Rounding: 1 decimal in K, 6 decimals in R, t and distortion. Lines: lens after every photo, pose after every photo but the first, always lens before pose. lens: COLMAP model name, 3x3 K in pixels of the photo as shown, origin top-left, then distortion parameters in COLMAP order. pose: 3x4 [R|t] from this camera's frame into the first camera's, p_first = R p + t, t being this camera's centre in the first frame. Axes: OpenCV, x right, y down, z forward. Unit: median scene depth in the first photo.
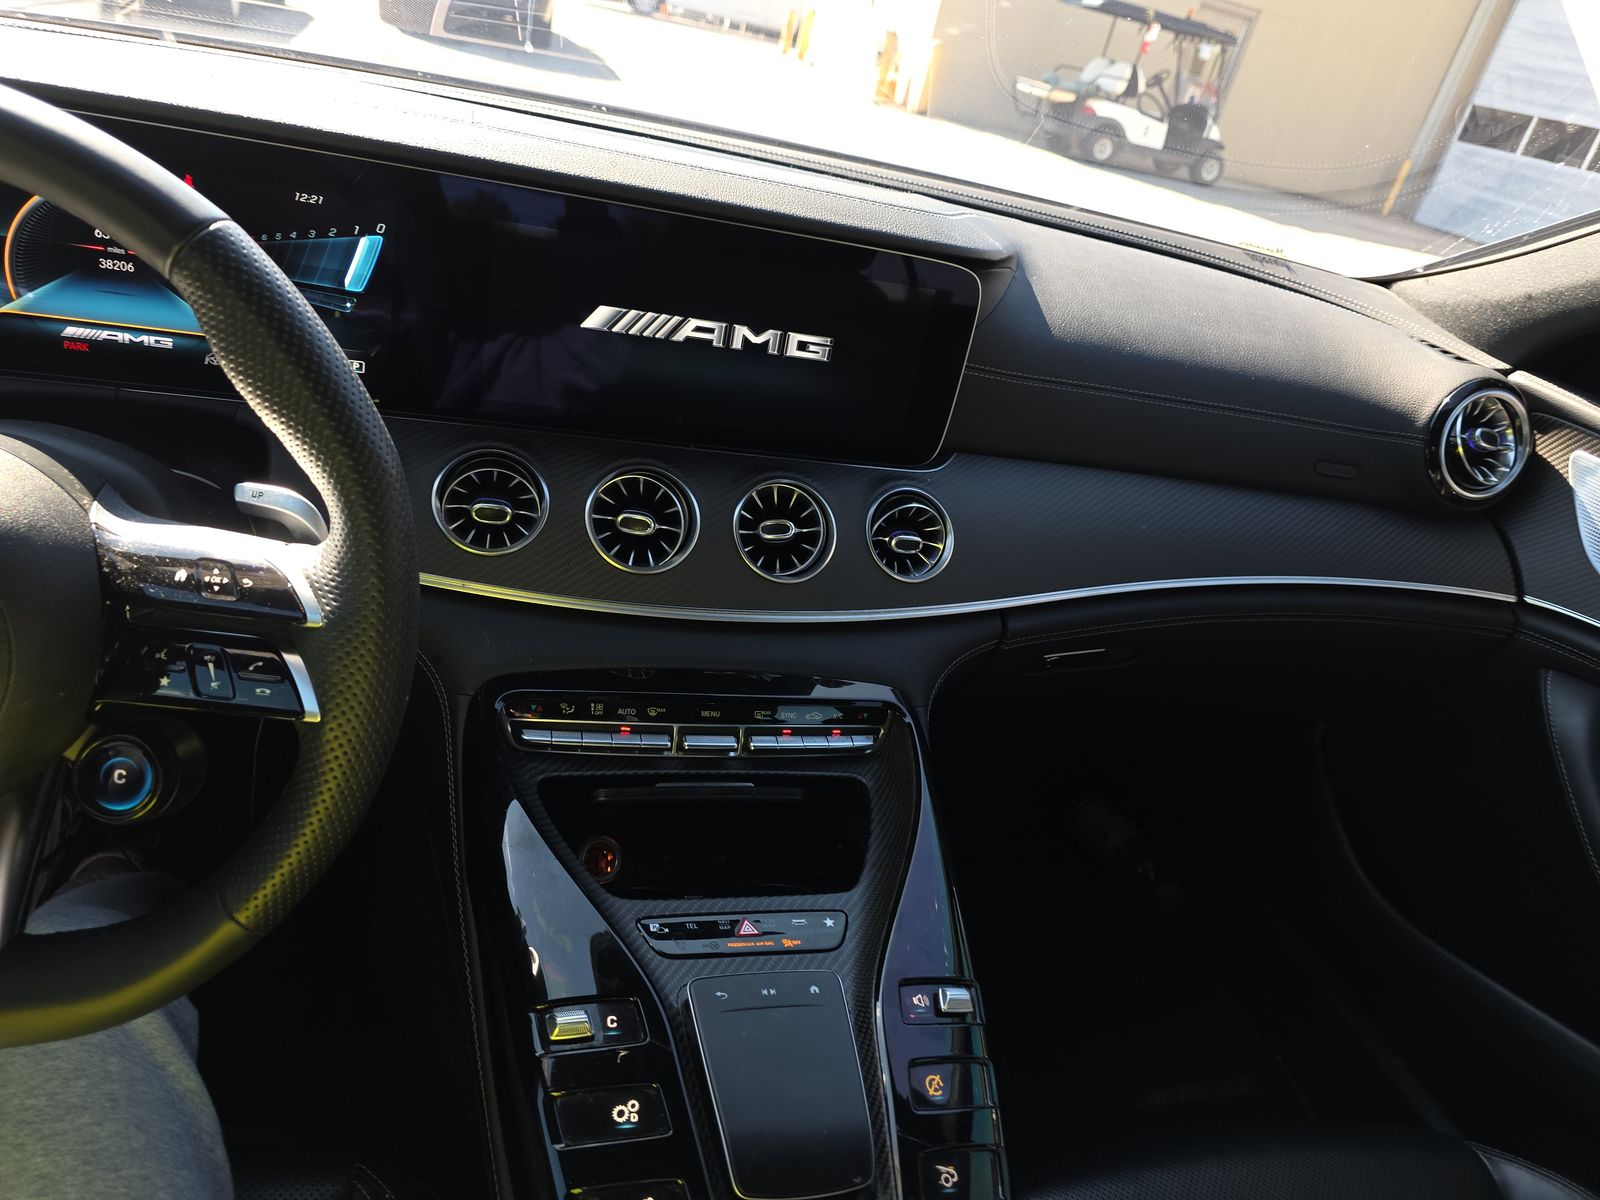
lens RADIAL K [[1078.0, 0, 805.1], [0, 1078.0, 561.7], [0, 0, 1]] dist [0.032763, -0.026108]
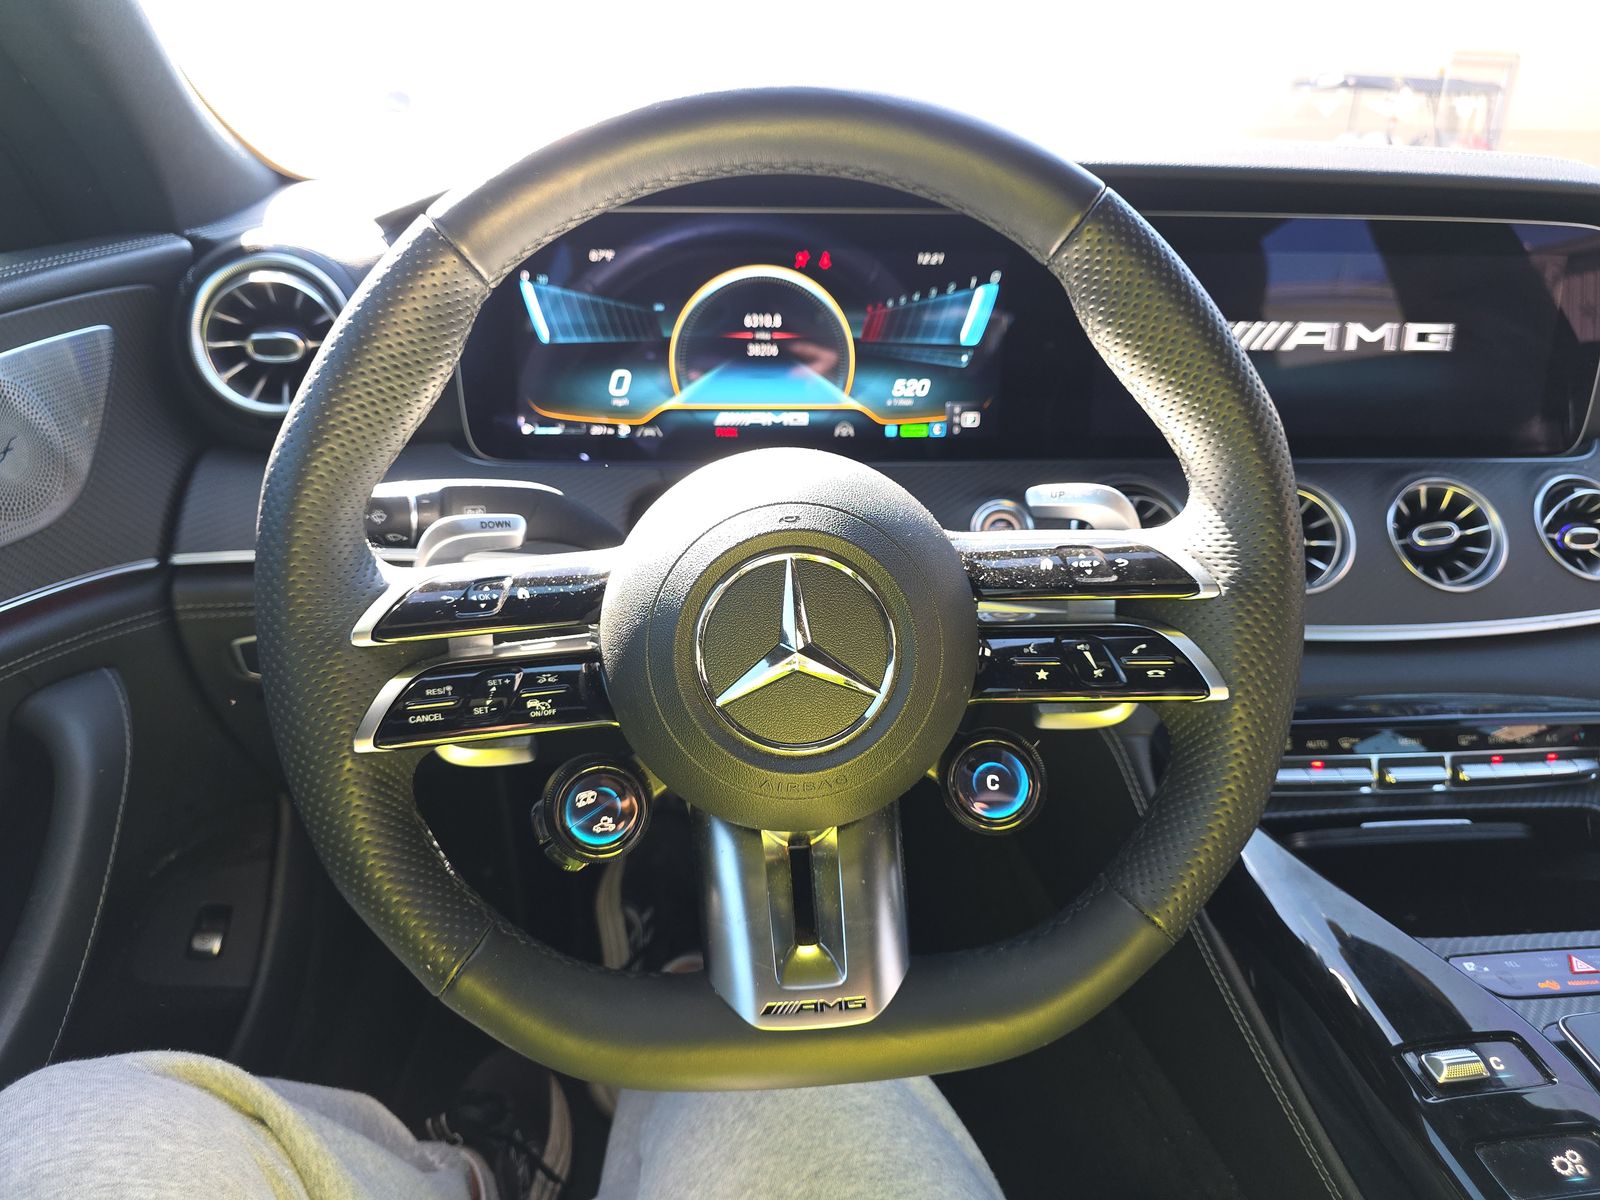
lens RADIAL K [[1078.0, 0, 759.8], [0, 1078.0, 601.1], [0, 0, 1]] dist [0.032763, -0.026108]
pose [[0.969680, -0.115010, -0.215625, -0.384166], [0.088908, 0.987897, -0.127101, 0.090216], [0.227634, 0.104077, 0.968169, 0.006225]]
